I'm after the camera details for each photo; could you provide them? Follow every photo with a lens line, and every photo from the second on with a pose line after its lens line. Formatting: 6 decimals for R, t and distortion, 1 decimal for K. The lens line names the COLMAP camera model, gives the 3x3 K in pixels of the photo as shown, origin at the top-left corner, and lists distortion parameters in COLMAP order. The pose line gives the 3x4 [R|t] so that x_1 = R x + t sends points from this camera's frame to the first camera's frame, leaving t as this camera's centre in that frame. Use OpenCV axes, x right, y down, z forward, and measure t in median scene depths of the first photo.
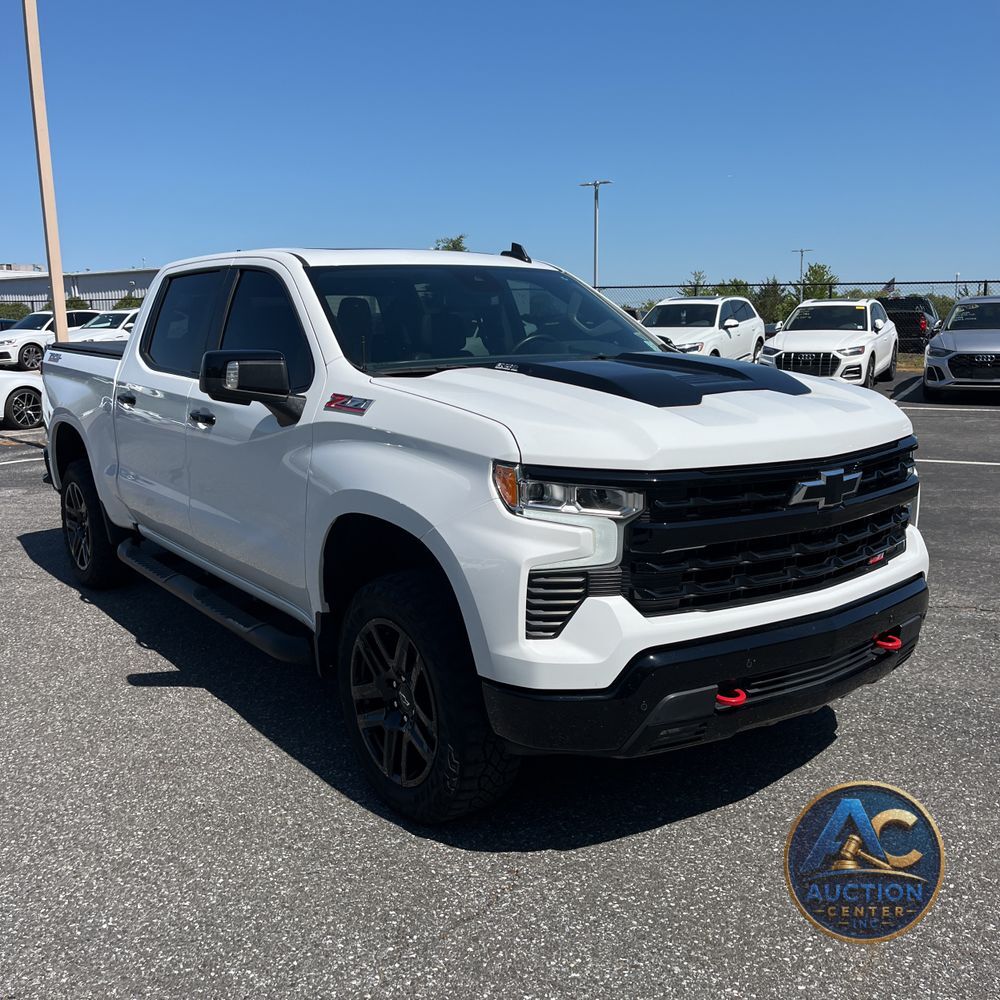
lens RADIAL K [[1029.1, 0, 511.9], [0, 1029.1, 449.3], [0, 0, 1]] dist [0.132979, -0.413826]
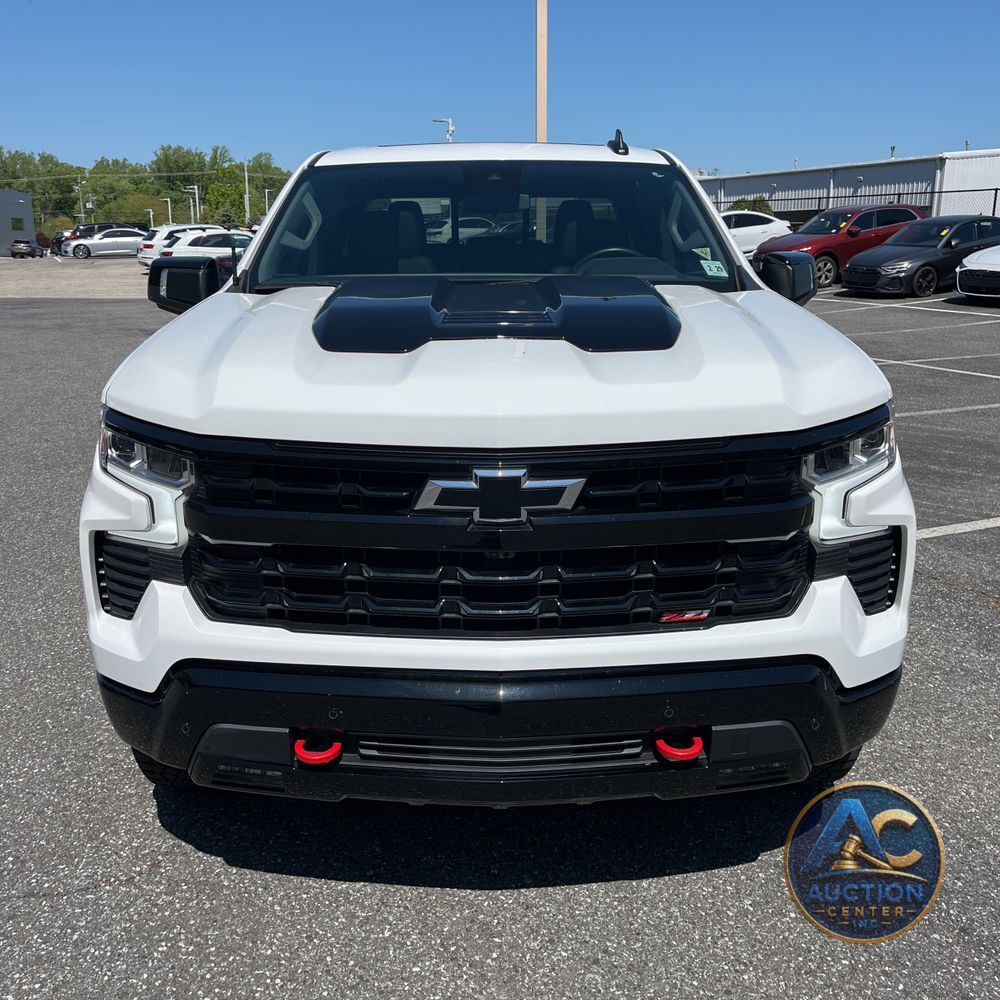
lens RADIAL K [[1029.1, 0, 511.9], [0, 1029.1, 449.3], [0, 0, 1]] dist [0.132979, -0.413826]
pose [[0.803224, 0.137664, -0.579551, 0.705144], [-0.083137, 0.989314, 0.119774, -0.072980], [0.589847, -0.048024, 0.806086, 0.480685]]
